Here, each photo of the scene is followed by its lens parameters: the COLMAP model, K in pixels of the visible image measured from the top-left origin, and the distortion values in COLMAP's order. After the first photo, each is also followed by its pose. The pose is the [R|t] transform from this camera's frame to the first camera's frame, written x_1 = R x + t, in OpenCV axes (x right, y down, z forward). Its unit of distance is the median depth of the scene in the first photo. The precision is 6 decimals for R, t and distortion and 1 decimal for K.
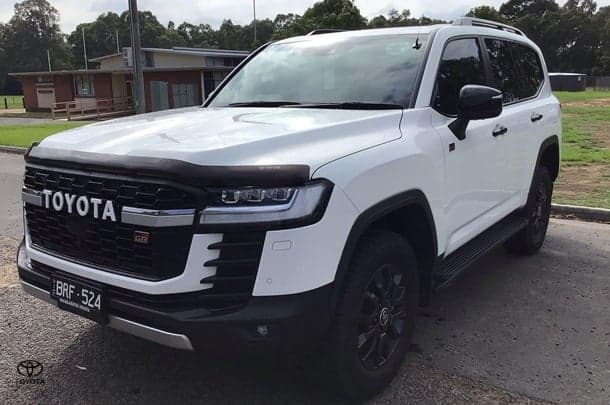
lens RADIAL K [[571.3, 0, 317.3], [0, 571.3, 193.5], [0, 0, 1]] dist [0.032056, 0.000000]
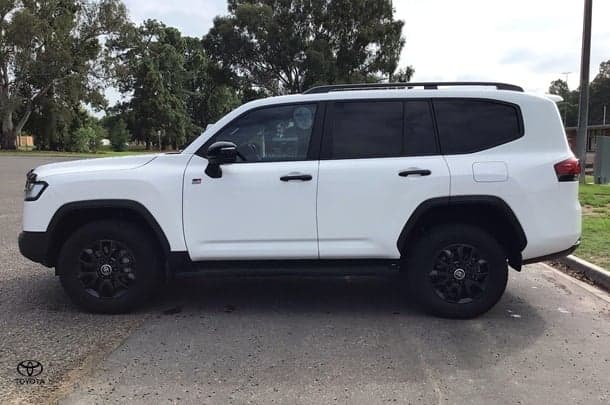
lens RADIAL K [[571.3, 0, 310.0], [0, 571.3, 201.3], [0, 0, 1]] dist [0.032056, 0.000000]
pose [[0.558227, 0.095667, -0.824154, 2.240498], [-0.160755, 0.986978, 0.005682, -0.119476], [0.813966, 0.129315, 0.566337, 0.574131]]
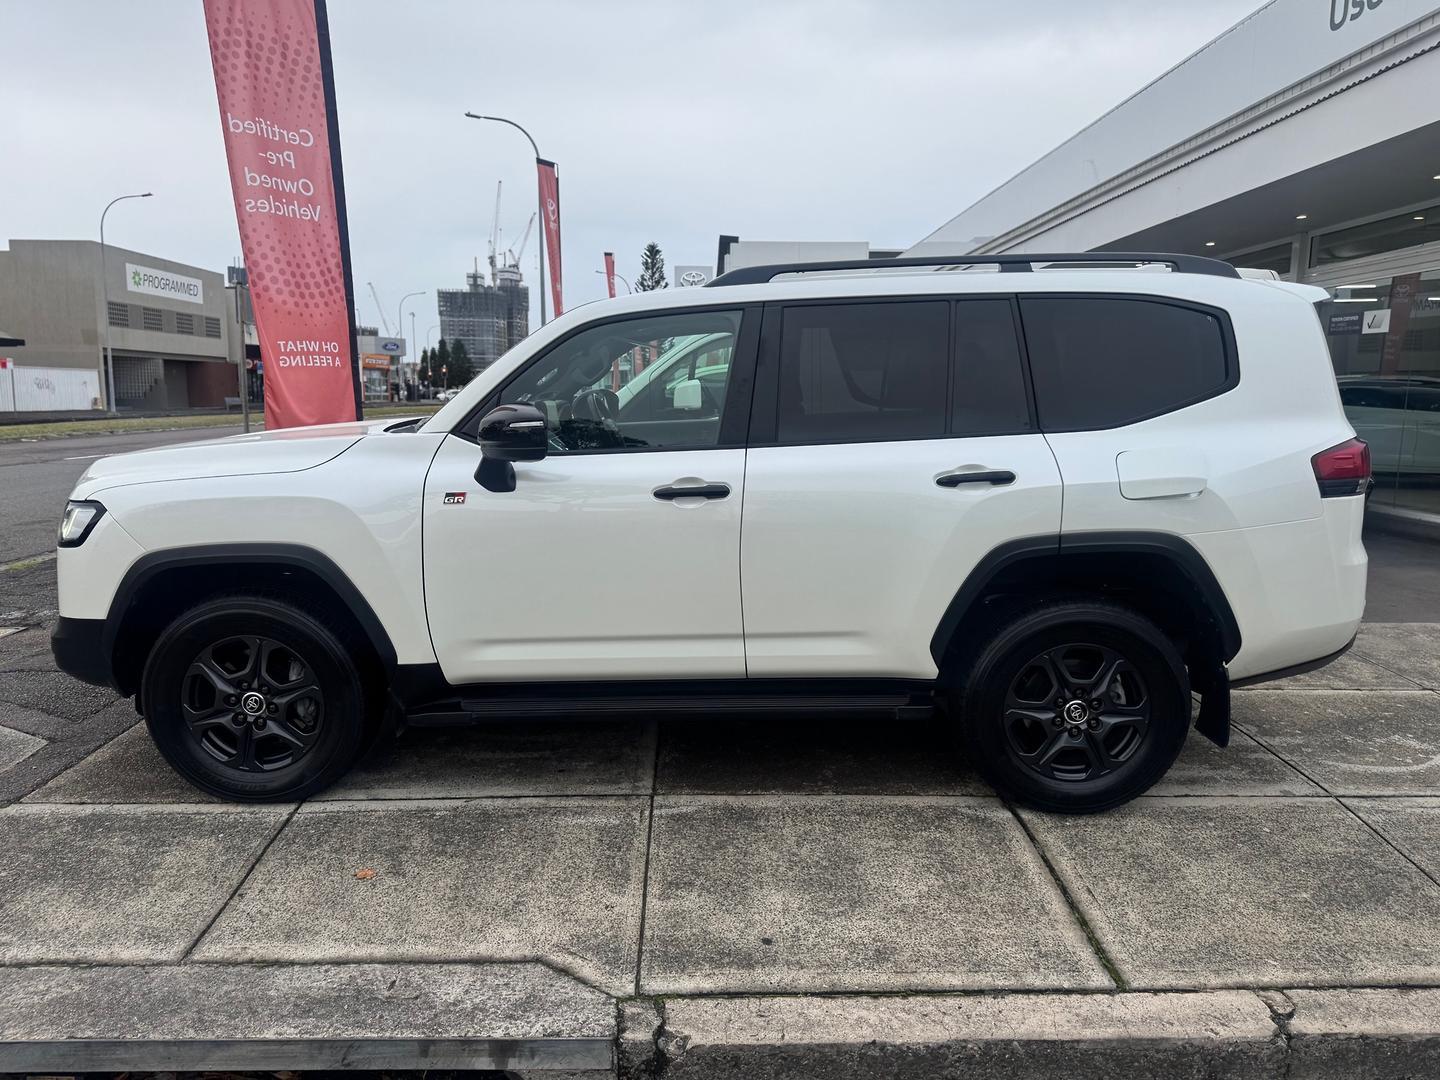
lens RADIAL K [[1036.0, 0, 723.1], [0, 1036.0, 543.1], [0, 0, 1]] dist [0.036741, -0.046216]
pose [[0.549962, 0.157599, -0.820186, 1.833756], [-0.156474, 0.984089, 0.084172, -0.243529], [0.820401, 0.082046, 0.565871, 0.845901]]
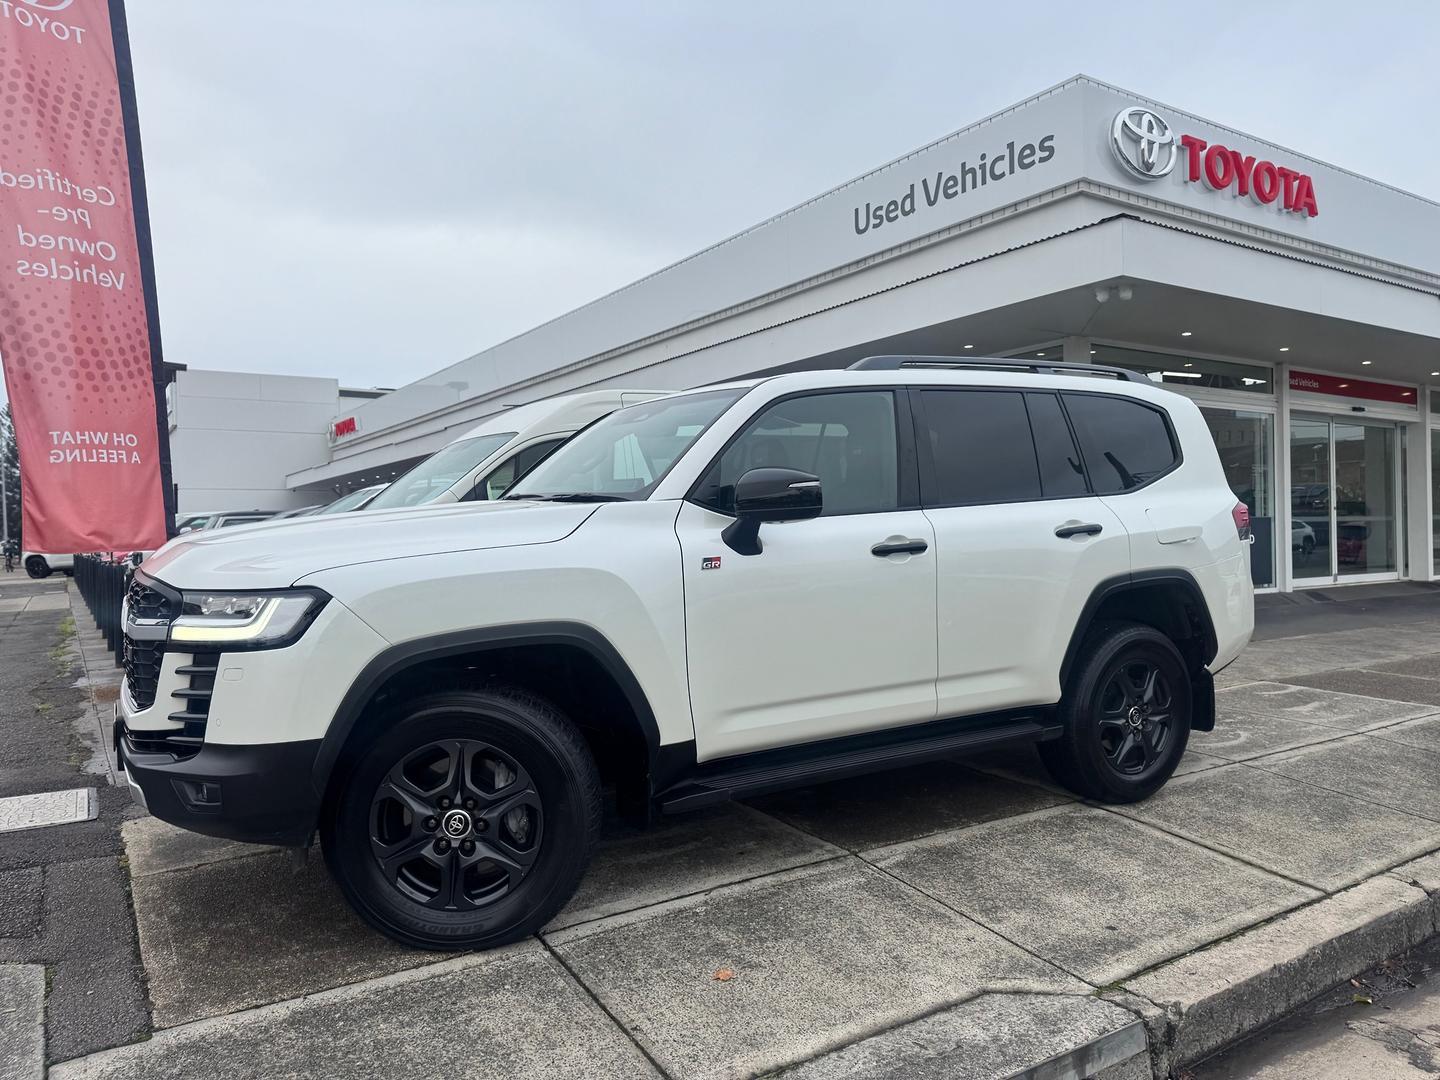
lens RADIAL K [[1036.0, 0, 726.0], [0, 1036.0, 526.1], [0, 0, 1]] dist [0.036741, -0.046216]
pose [[0.910411, 0.013229, -0.413492, 0.968625], [-0.076586, 0.987602, -0.137027, 0.035652], [0.406553, 0.156418, 0.900138, 0.029839]]
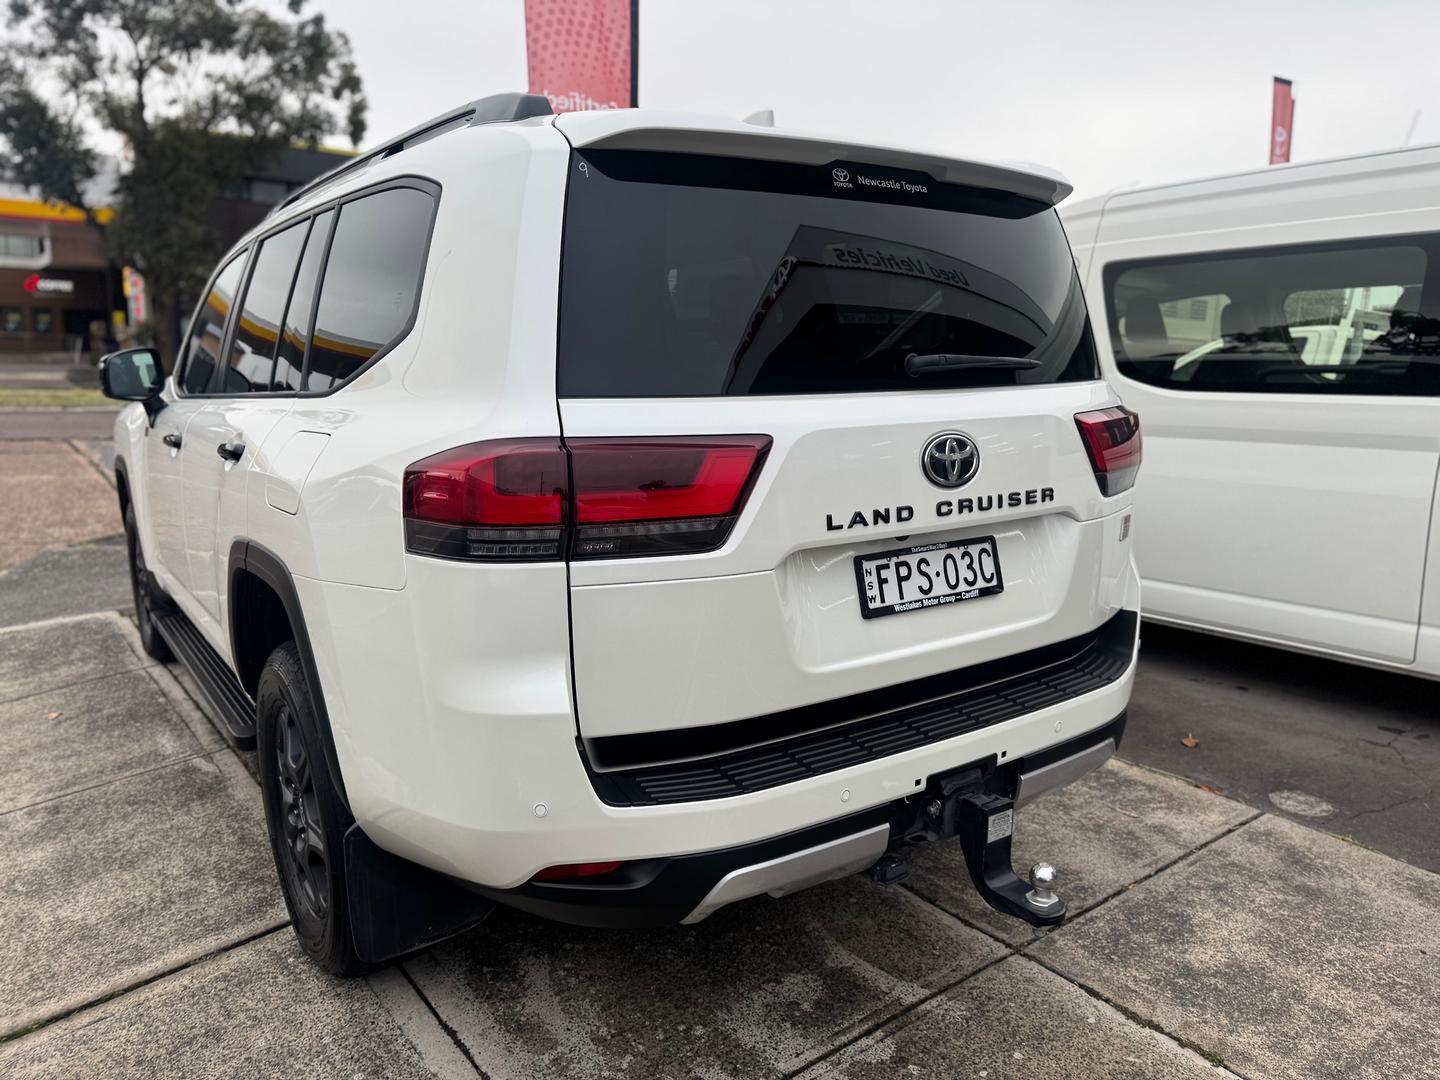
lens RADIAL K [[1036.0, 0, 711.6], [0, 1036.0, 554.9], [0, 0, 1]] dist [0.036741, -0.046216]
pose [[-0.360673, 0.197610, -0.911518, 1.648866], [-0.166070, 0.948075, 0.271247, -0.557701], [0.917788, 0.249207, -0.309128, 2.880848]]
